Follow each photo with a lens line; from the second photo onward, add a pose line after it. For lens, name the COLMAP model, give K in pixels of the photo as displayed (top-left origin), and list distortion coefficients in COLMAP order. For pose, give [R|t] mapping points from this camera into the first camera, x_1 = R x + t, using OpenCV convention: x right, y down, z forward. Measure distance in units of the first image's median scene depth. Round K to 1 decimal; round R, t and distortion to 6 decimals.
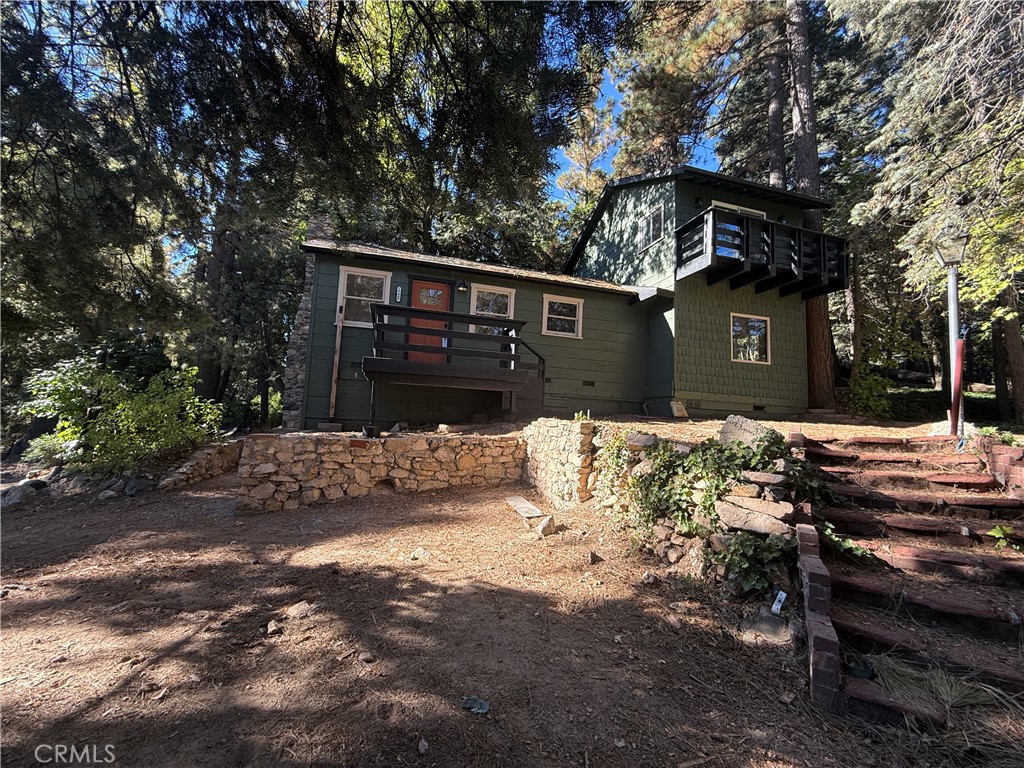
lens RADIAL K [[412.0, 0, 511.2], [0, 412.0, 377.9], [0, 0, 1]] dist [0.001106, -0.000937]
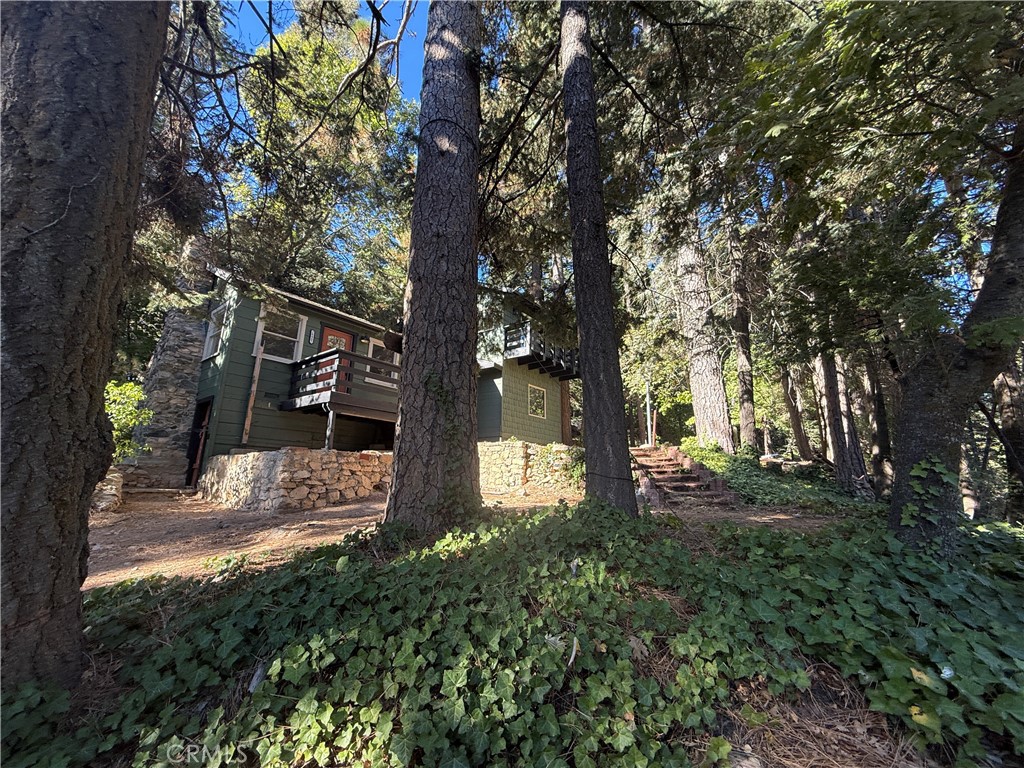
lens RADIAL K [[412.0, 0, 510.0], [0, 412.0, 385.7], [0, 0, 1]] dist [0.001106, -0.000937]
pose [[0.796375, 0.108822, 0.594932, -0.534511], [-0.044354, 0.991539, -0.121995, 0.048215], [-0.603174, 0.070766, 0.794464, -0.236849]]
